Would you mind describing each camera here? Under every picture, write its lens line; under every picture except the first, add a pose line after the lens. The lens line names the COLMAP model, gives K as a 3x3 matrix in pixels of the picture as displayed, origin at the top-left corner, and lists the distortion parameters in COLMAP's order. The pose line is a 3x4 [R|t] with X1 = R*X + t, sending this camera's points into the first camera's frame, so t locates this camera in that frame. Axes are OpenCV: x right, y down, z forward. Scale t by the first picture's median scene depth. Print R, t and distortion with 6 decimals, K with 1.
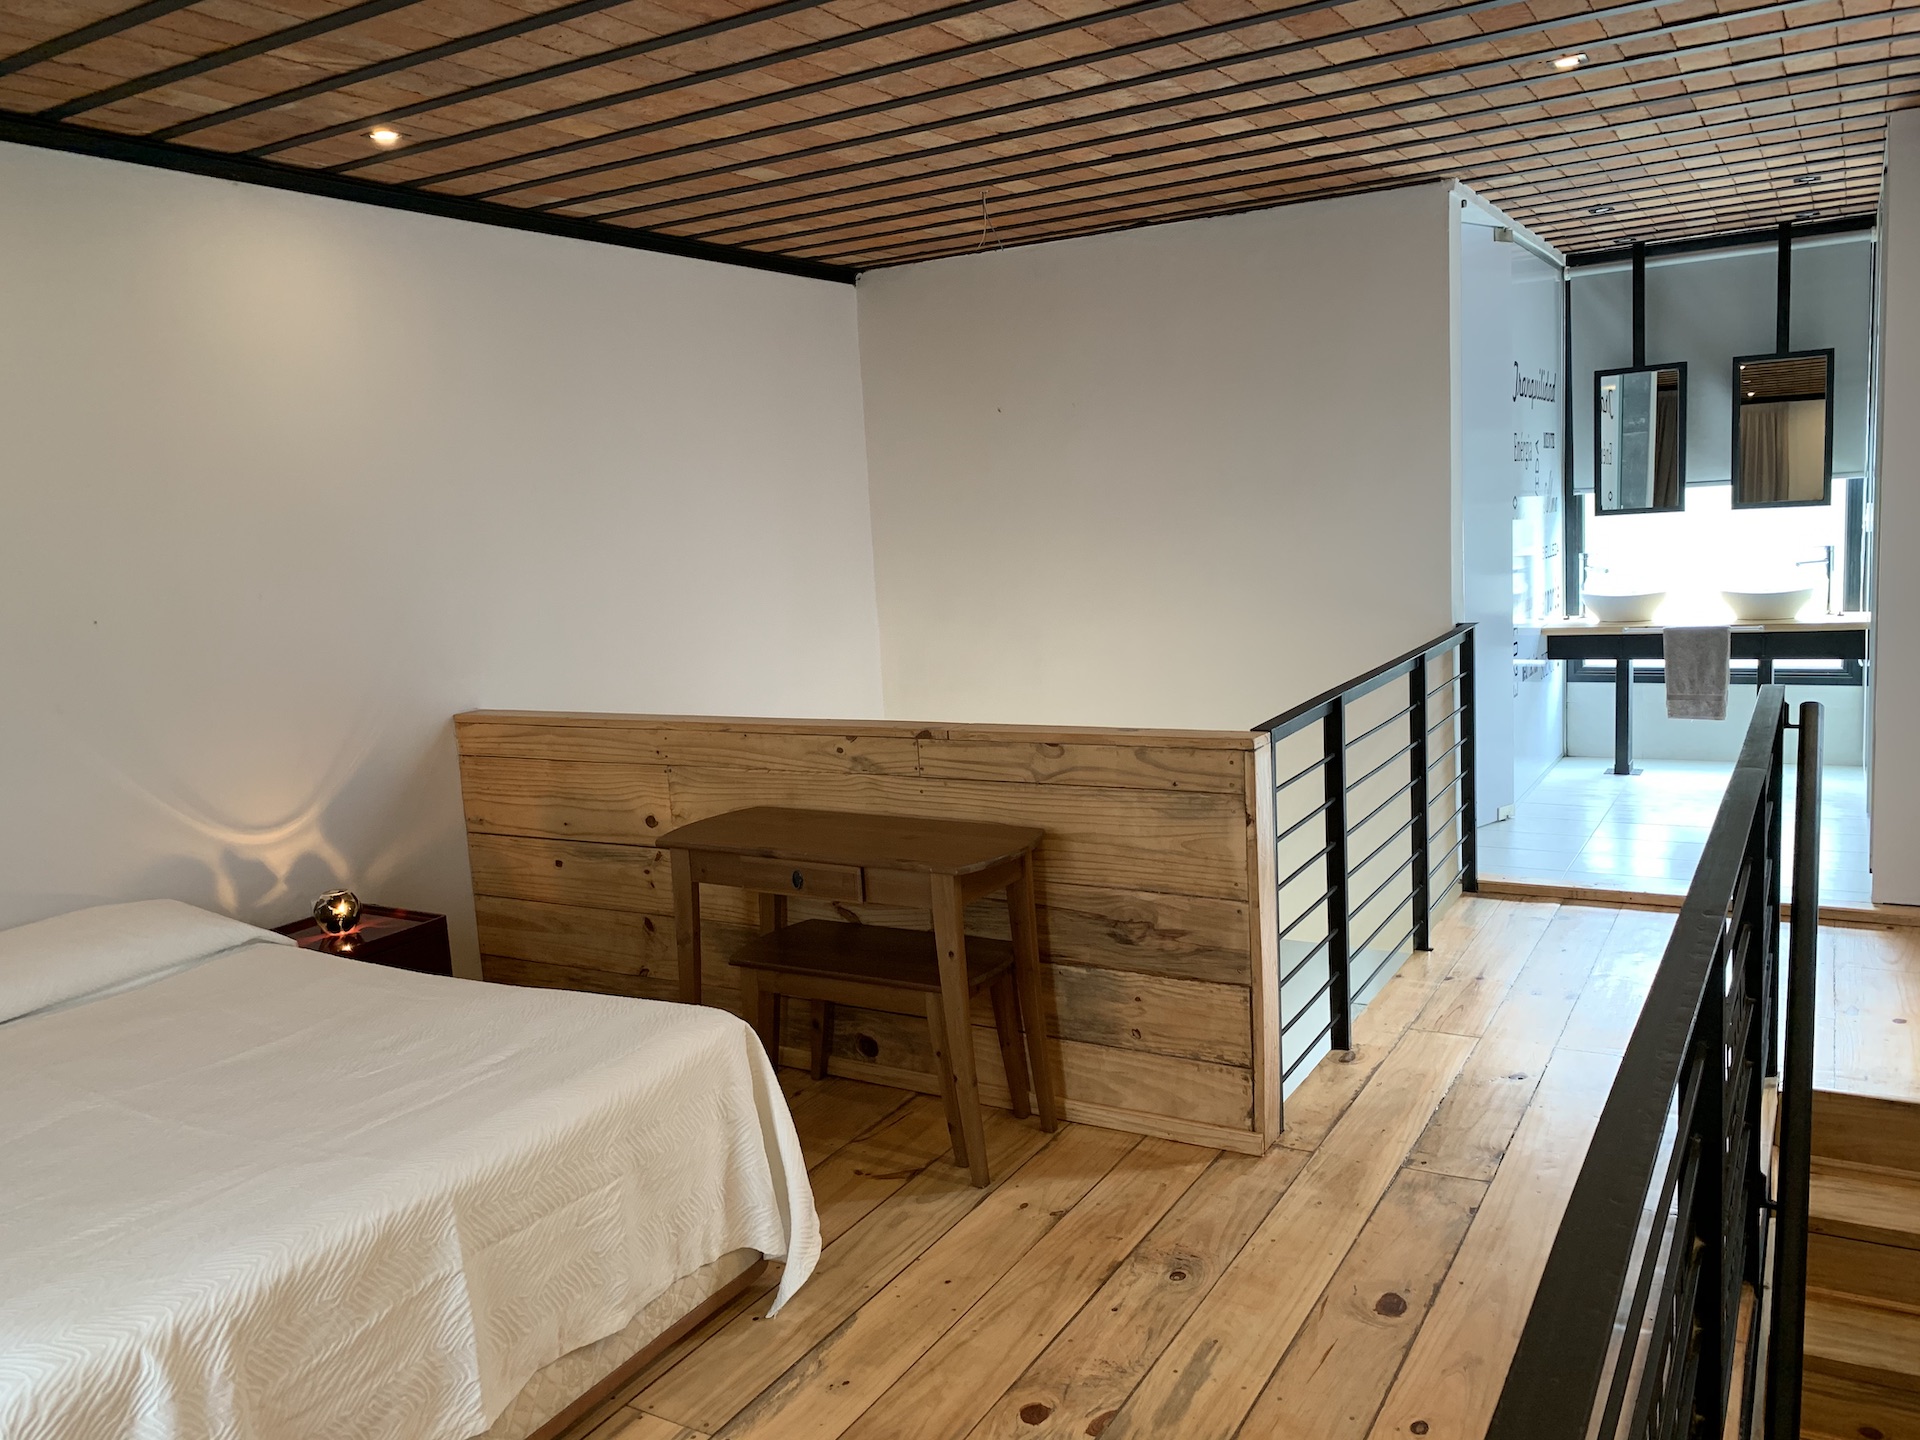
lens RADIAL K [[1481.1, 0, 960.0], [0, 1481.1, 720.0], [0, 0, 1]] dist [0.000369, 0.003014]
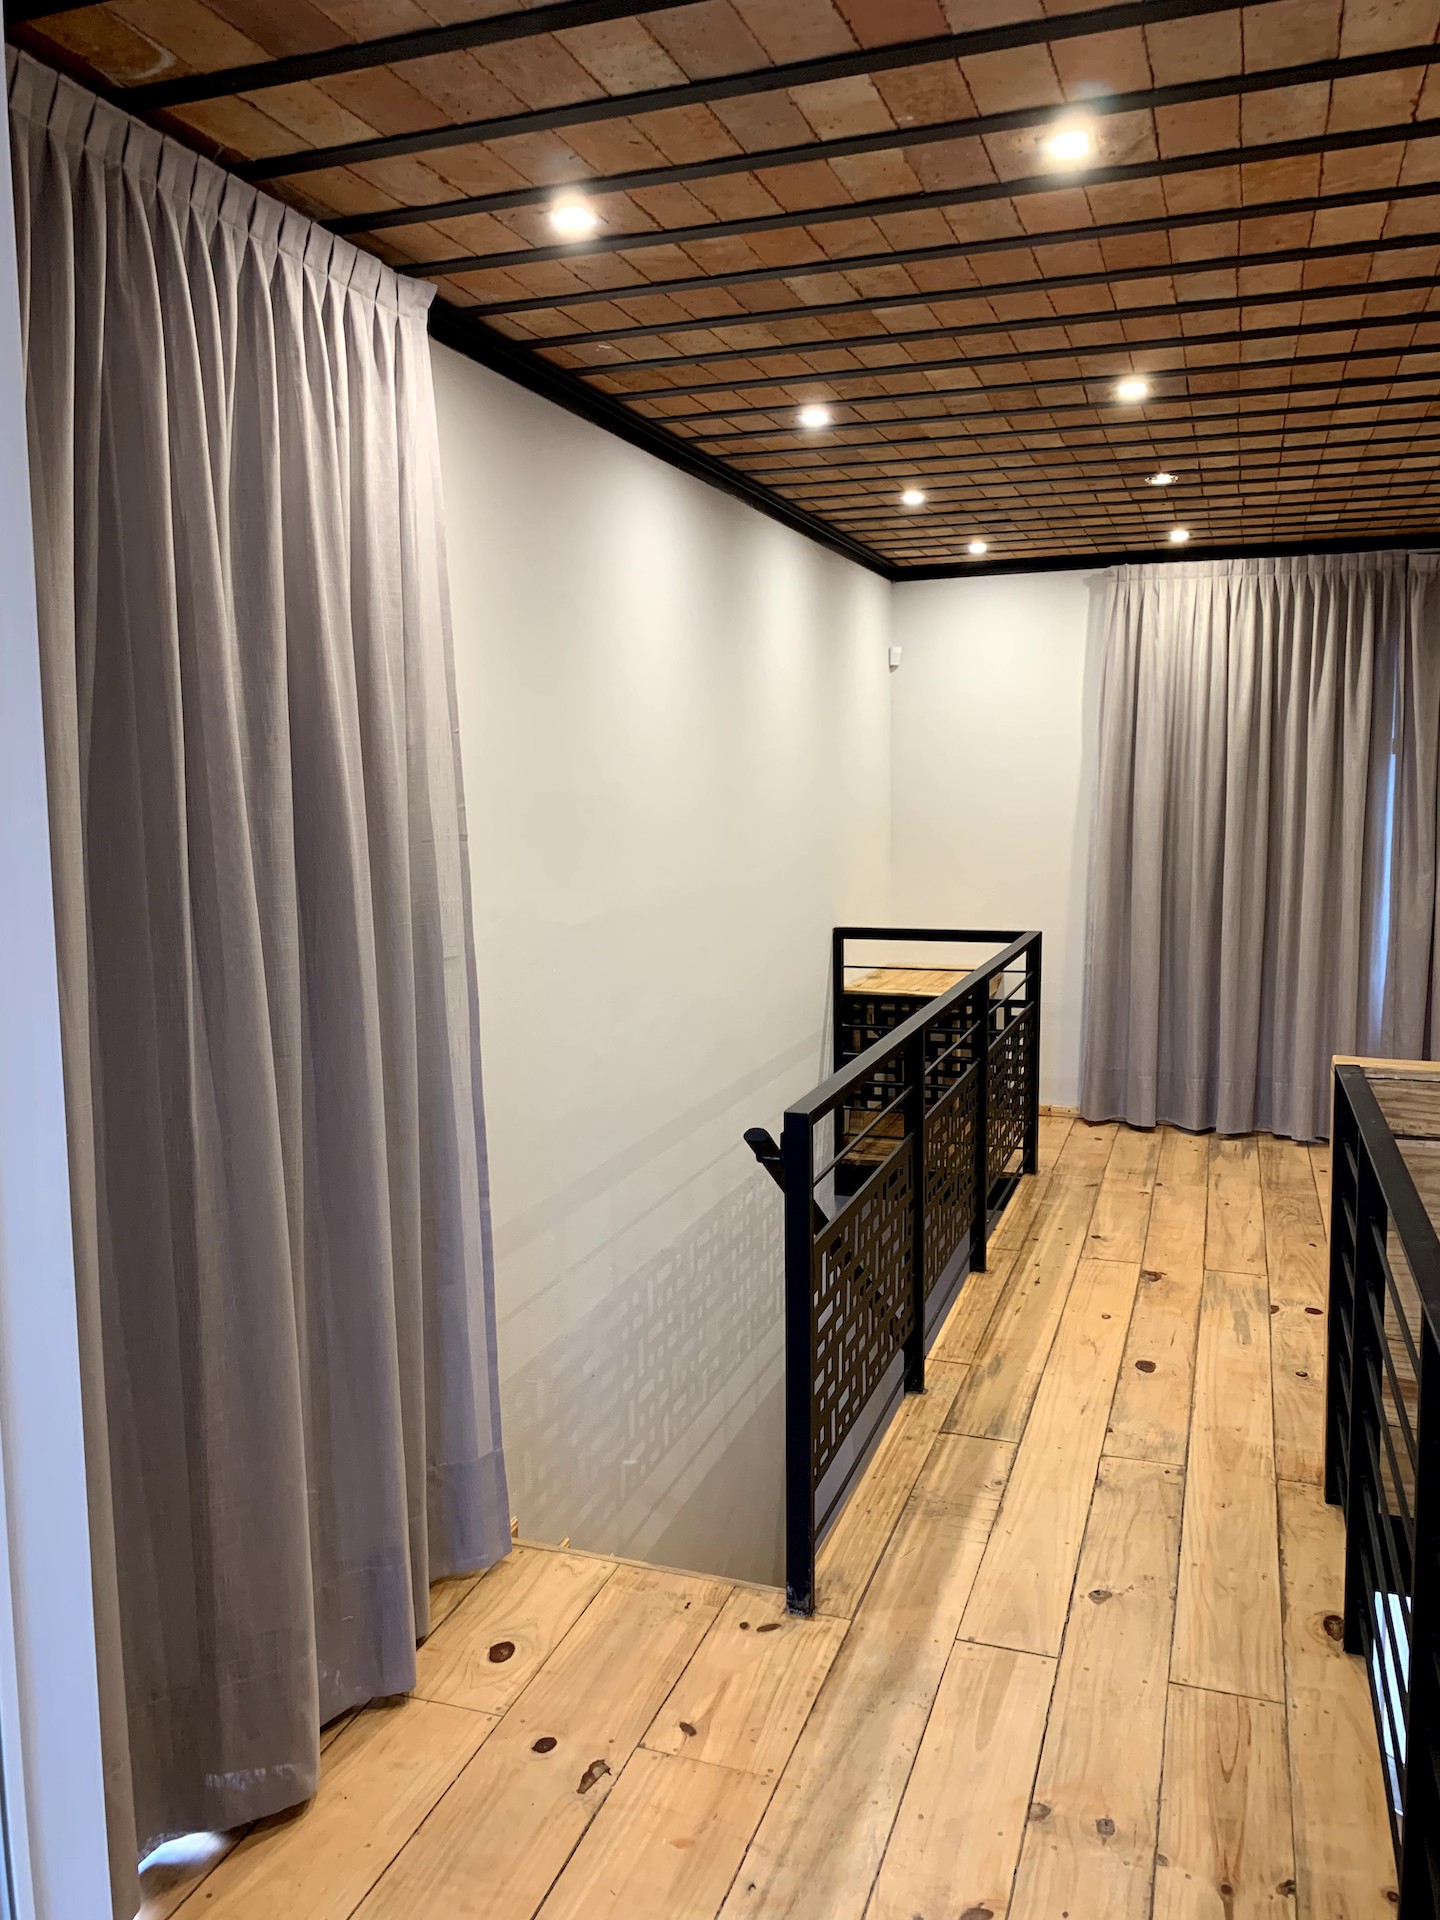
lens RADIAL K [[1481.1, 0, 711.4], [0, 1481.1, 951.9], [0, 0, 1]] dist [0.000369, 0.003014]
pose [[-0.980422, 0.086731, -0.176780, 0.844306], [0.036242, 0.961915, 0.270934, -0.369564], [0.193546, 0.259223, -0.946226, 1.983011]]
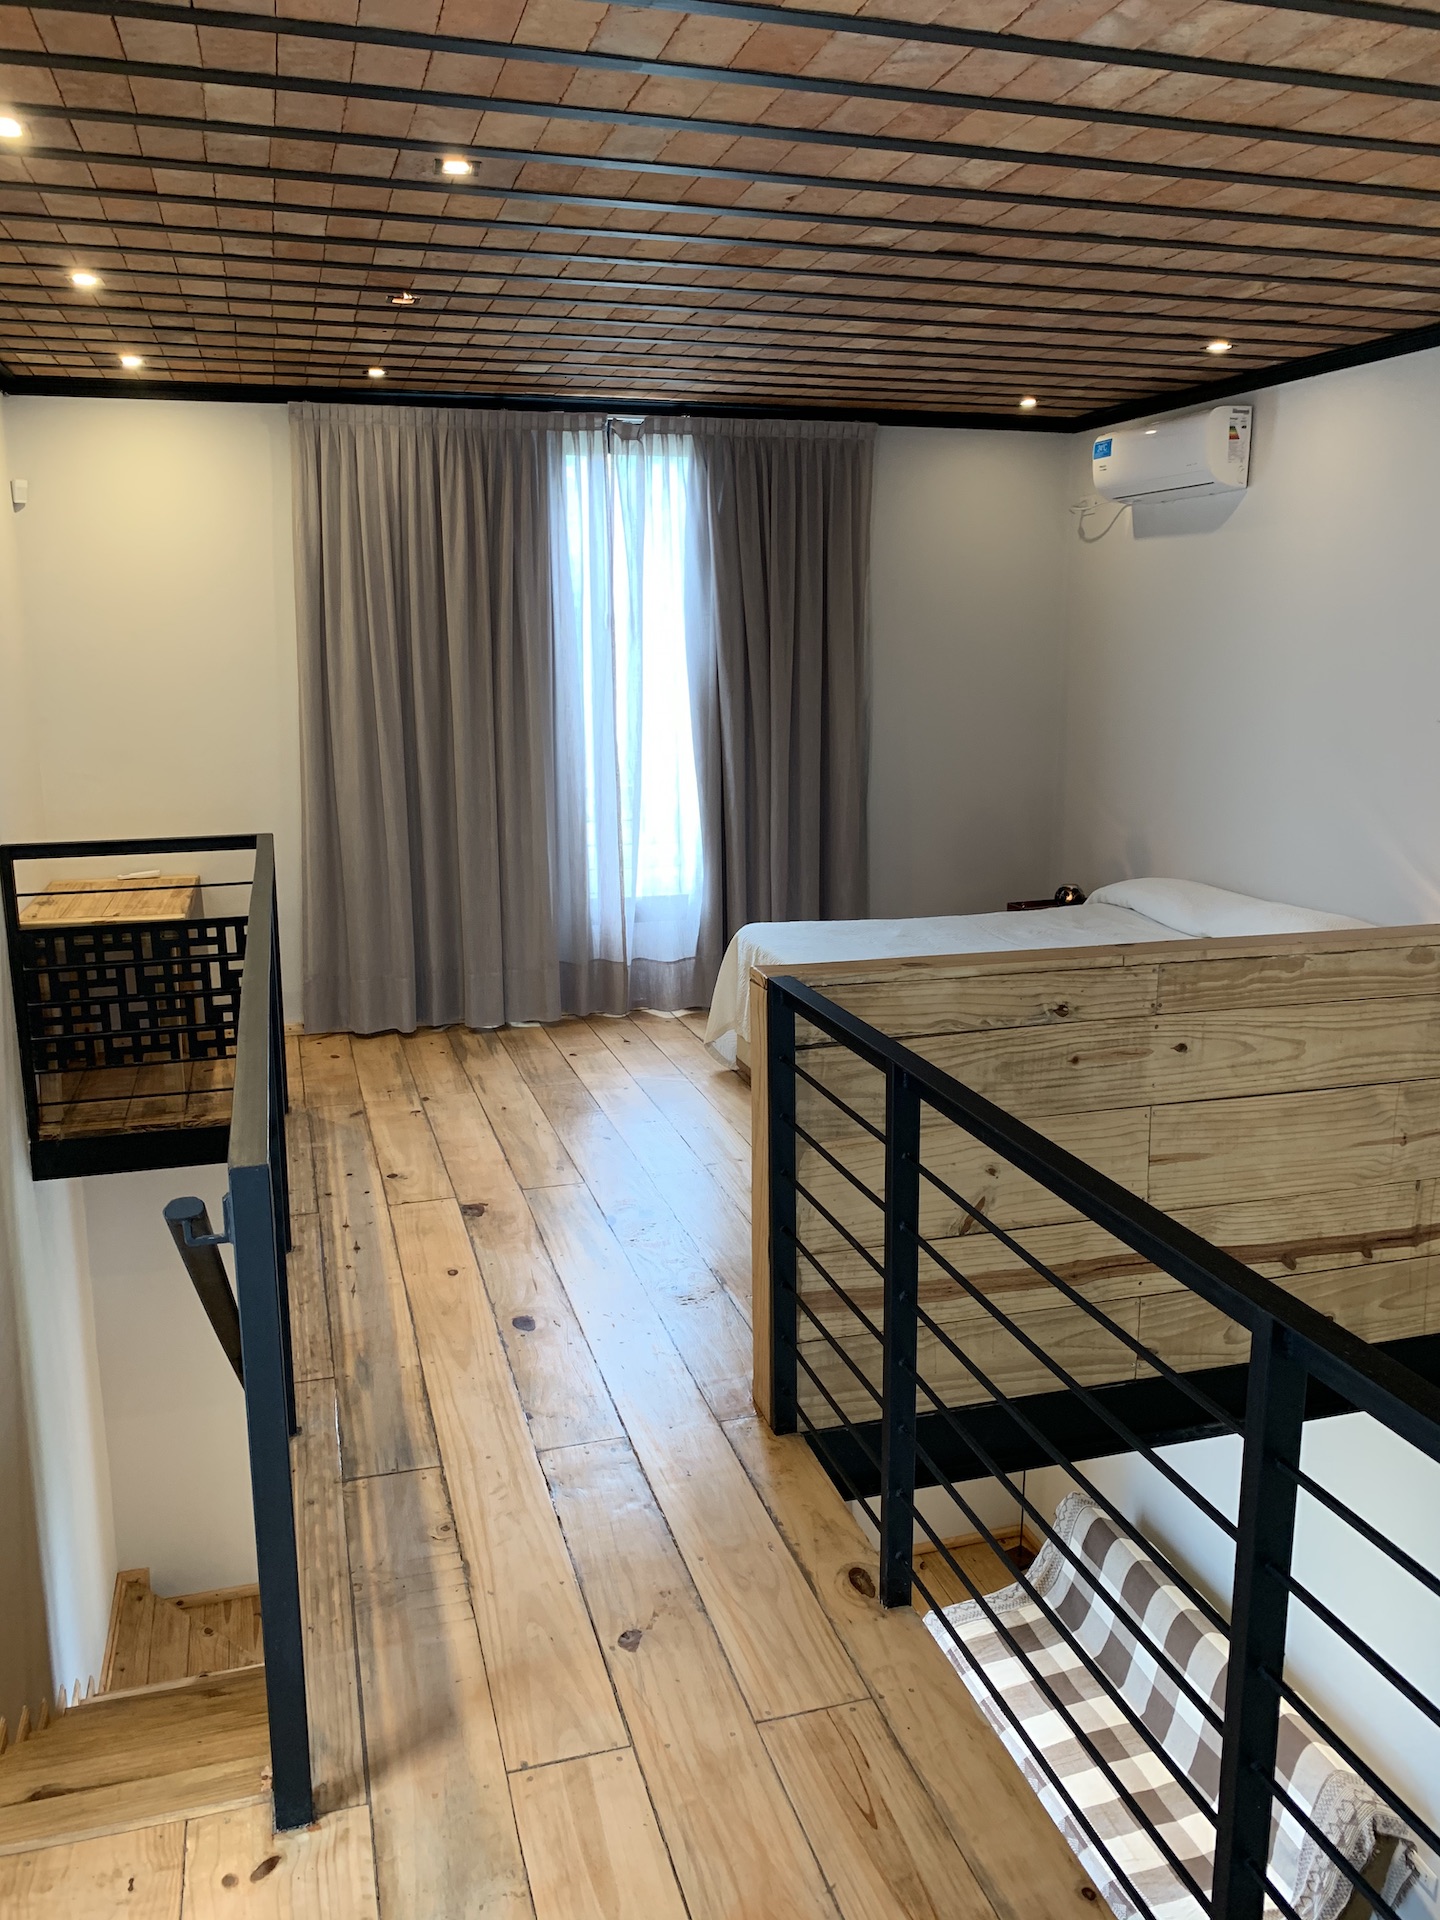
lens RADIAL K [[1481.1, 0, 711.4], [0, 1481.1, 951.9], [0, 0, 1]] dist [0.000369, 0.003014]
pose [[-0.684210, 0.213386, -0.697369, 0.921333], [-0.063183, 0.935296, 0.348180, -0.340371], [0.726543, 0.282290, -0.626456, 1.670274]]
